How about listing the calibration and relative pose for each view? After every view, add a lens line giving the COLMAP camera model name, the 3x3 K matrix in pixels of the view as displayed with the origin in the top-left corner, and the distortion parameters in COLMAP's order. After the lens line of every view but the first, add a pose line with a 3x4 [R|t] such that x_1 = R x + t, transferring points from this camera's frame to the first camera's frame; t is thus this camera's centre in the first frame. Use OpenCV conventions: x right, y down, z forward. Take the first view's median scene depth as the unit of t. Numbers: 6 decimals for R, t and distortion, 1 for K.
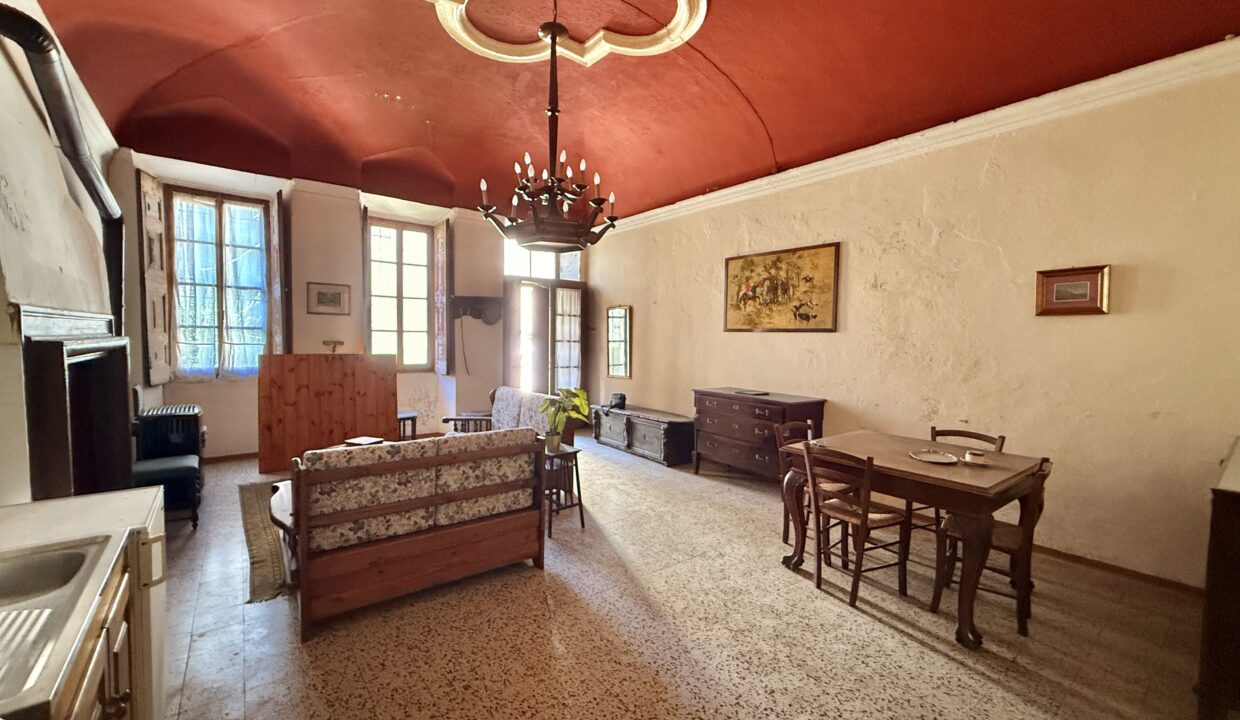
lens RADIAL K [[501.7, 0, 608.2], [0, 501.7, 364.8], [0, 0, 1]] dist [0.014305, 0.000018]
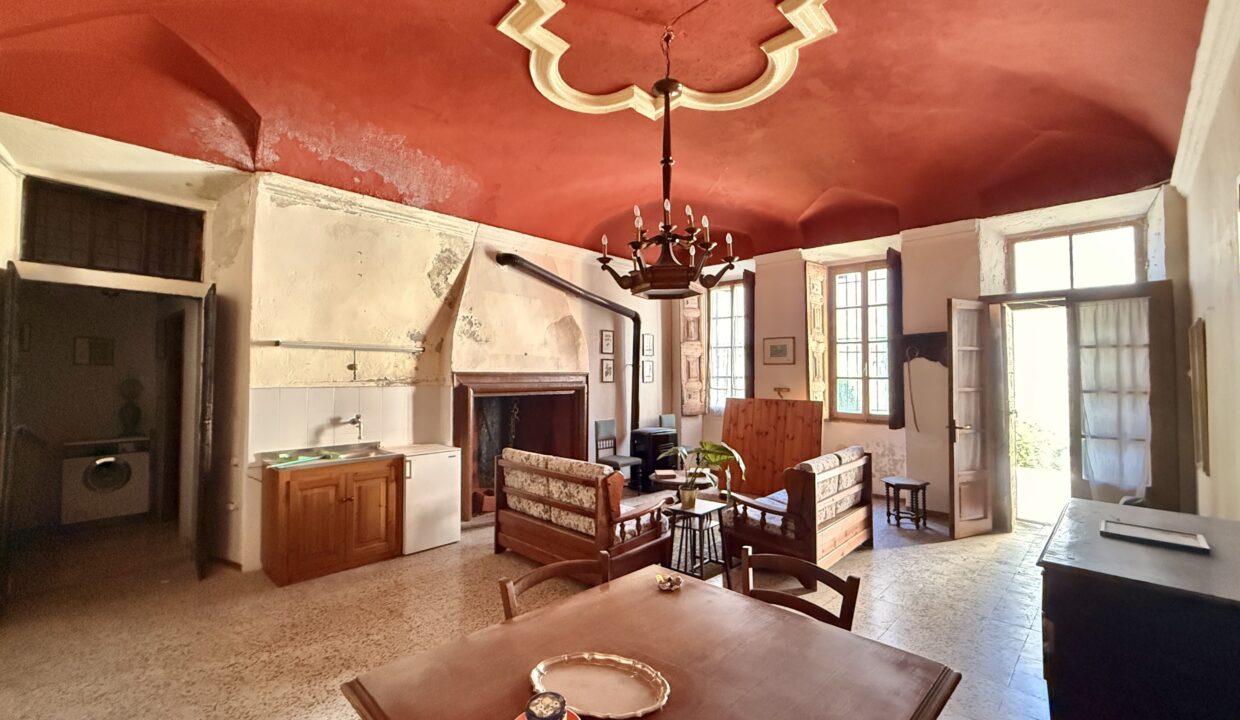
lens RADIAL K [[501.7, 0, 608.2], [0, 501.7, 364.8], [0, 0, 1]] dist [0.014305, 0.000018]
pose [[0.114121, -0.040478, -0.992642, 0.534891], [-0.051644, 0.997577, -0.046617, -0.026570], [0.992124, 0.056584, 0.111754, 0.490178]]
